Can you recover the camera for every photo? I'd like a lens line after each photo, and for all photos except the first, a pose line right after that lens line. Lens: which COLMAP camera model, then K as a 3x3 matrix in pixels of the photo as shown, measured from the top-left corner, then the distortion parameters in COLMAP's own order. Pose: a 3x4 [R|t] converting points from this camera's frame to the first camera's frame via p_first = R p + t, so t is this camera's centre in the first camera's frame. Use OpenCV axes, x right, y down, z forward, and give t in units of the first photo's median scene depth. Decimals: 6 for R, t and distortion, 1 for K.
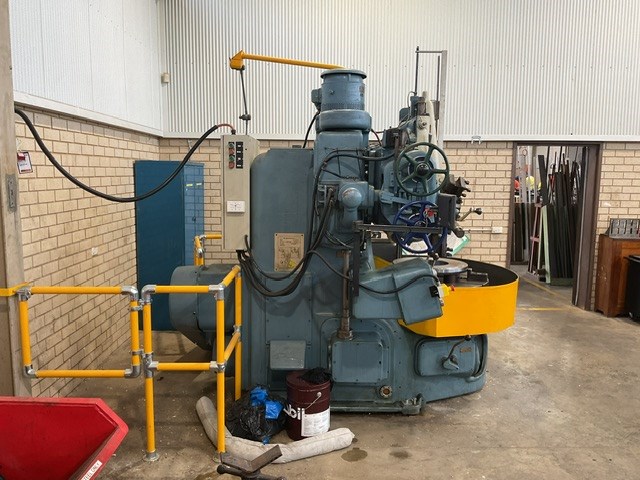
lens RADIAL K [[531.2, 0, 317.7], [0, 531.2, 242.3], [0, 0, 1]] dist [0.054895, -0.117207]
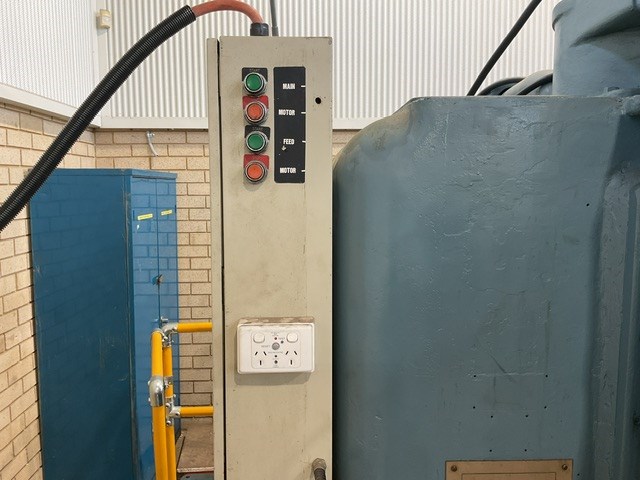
lens RADIAL K [[531.2, 0, 318.8], [0, 531.2, 238.6], [0, 0, 1]] dist [0.054895, -0.117207]
pose [[0.999512, -0.016538, 0.026507, -0.139654], [0.017325, 0.999407, -0.029762, -0.106447], [-0.025999, 0.030207, 0.999205, 0.762187]]
